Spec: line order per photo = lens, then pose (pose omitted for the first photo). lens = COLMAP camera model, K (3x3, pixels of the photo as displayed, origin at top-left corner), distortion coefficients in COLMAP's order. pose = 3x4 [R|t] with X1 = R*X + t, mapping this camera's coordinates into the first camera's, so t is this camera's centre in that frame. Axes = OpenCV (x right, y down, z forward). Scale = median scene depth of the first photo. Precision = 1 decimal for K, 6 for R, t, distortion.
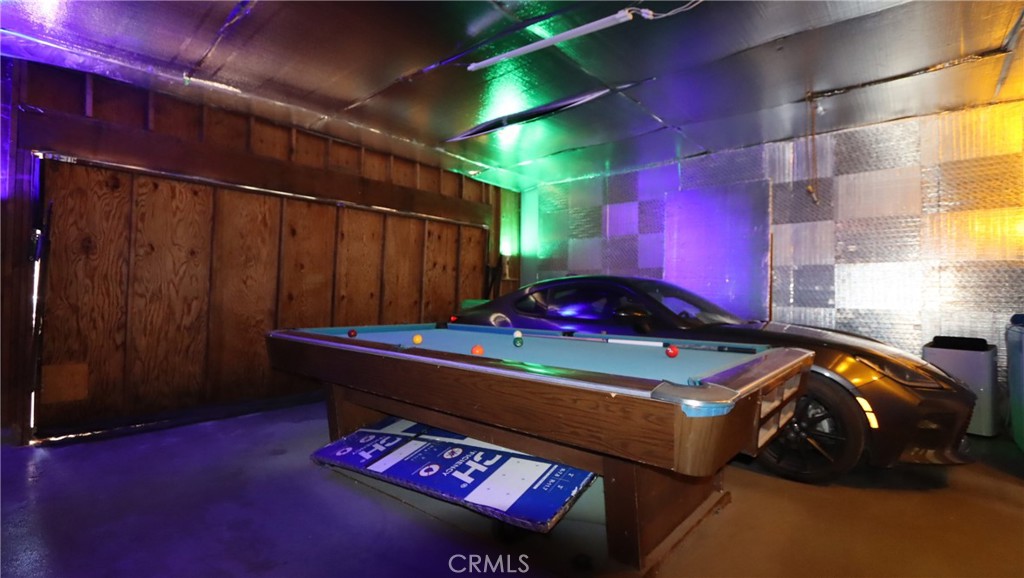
lens RADIAL K [[469.8, 0, 511.0], [0, 469.8, 286.0], [0, 0, 1]] dist [0.002610, 0.000153]
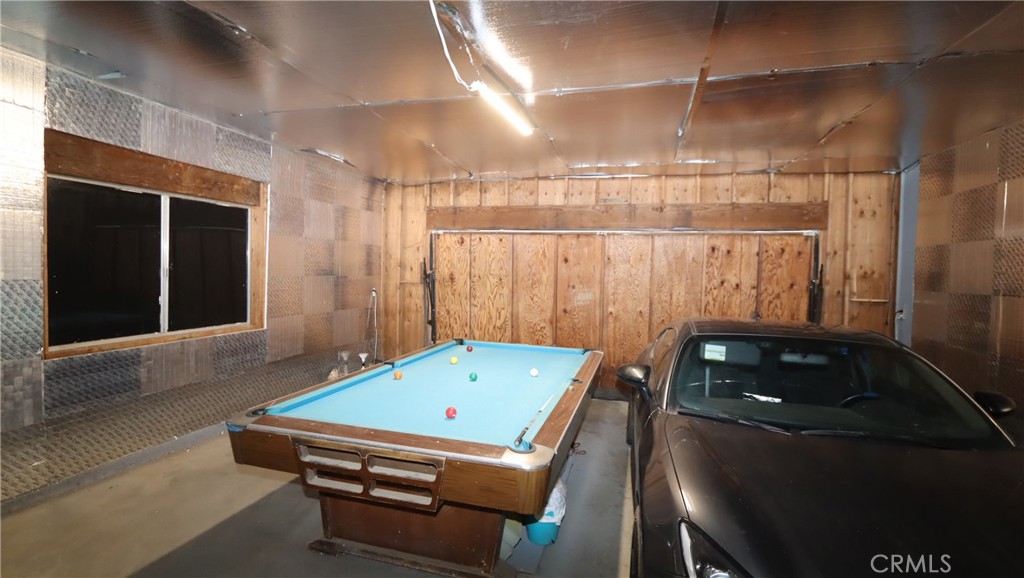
lens RADIAL K [[469.8, 0, 512.4], [0, 469.8, 287.3], [0, 0, 1]] dist [0.002610, 0.000153]
pose [[0.428802, 0.027479, -0.902981, 0.651334], [-0.011444, 0.999622, 0.024986, -0.074818], [0.903326, -0.000381, 0.428954, 0.341236]]
